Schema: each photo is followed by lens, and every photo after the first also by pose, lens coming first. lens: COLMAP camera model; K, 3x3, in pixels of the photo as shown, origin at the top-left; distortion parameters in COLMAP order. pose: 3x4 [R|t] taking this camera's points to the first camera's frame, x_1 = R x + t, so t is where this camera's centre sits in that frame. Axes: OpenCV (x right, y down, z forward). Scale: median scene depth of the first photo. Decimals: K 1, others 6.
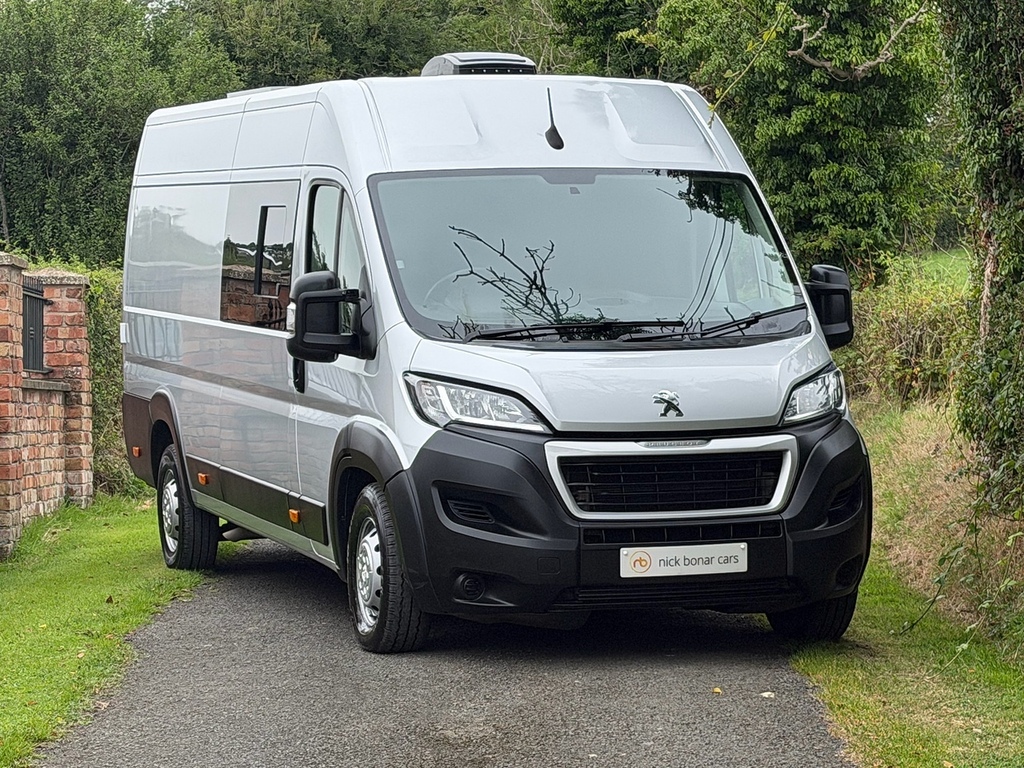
lens RADIAL K [[2812.3, 0, 512.0], [0, 2812.3, 384.0], [0, 0, 1]] dist [0.123002, 0.031134]
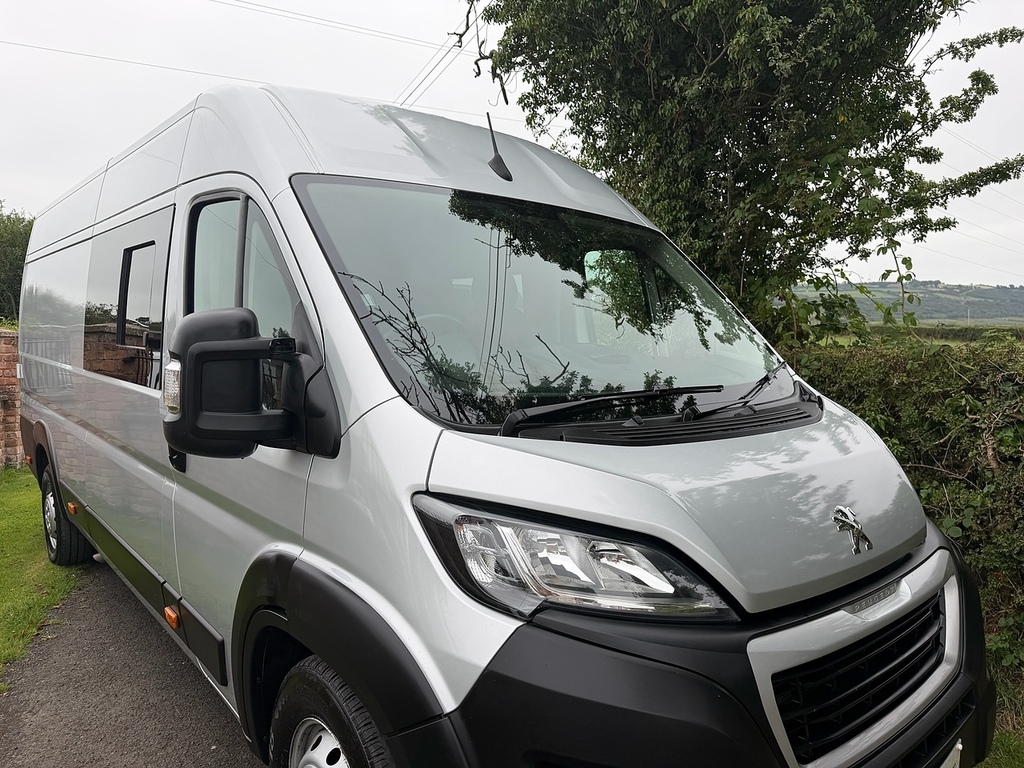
lens RADIAL K [[716.7, 0, 512.0], [0, 716.7, 384.0], [0, 0, 1]] dist [0.099865, -0.103478]
pose [[0.928107, -0.012258, 0.372111, -0.069648], [0.004248, 0.999741, 0.022339, -0.027084], [-0.372289, -0.019153, 0.927919, 0.837999]]
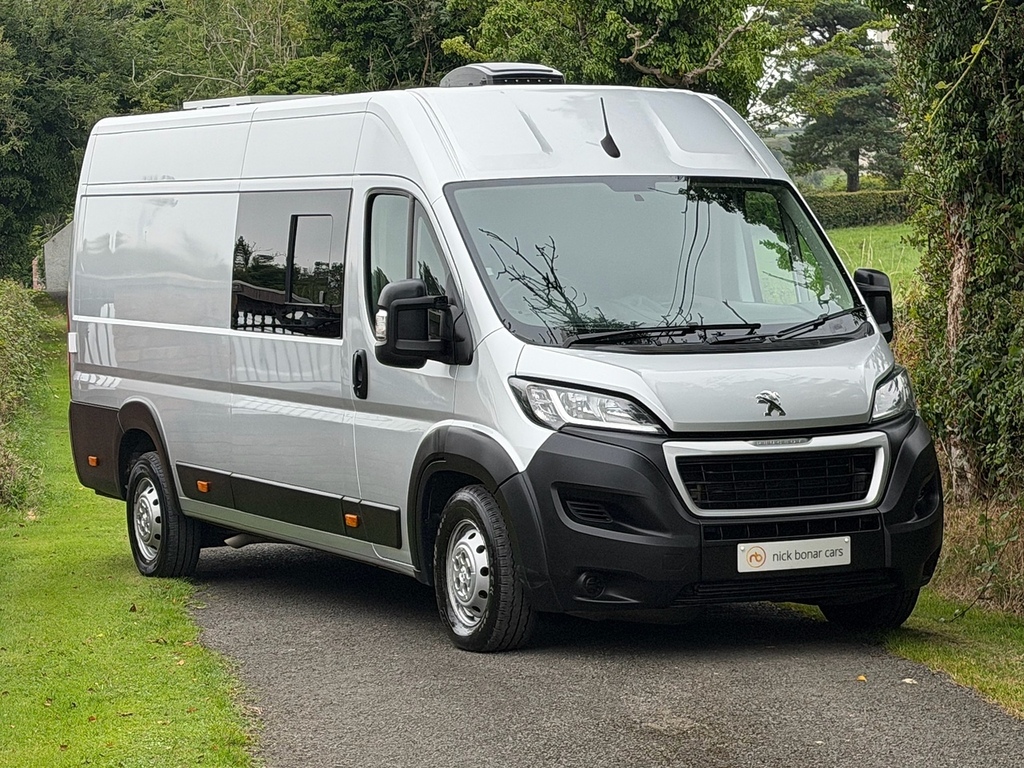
lens RADIAL K [[2812.3, 0, 512.0], [0, 2812.3, 384.0], [0, 0, 1]] dist [0.123002, 0.031134]
pose [[0.991116, -0.014952, 0.132157, -0.167011], [0.015103, 0.999886, -0.000145, -0.001375], [-0.132140, 0.002140, 0.991229, -0.012582]]
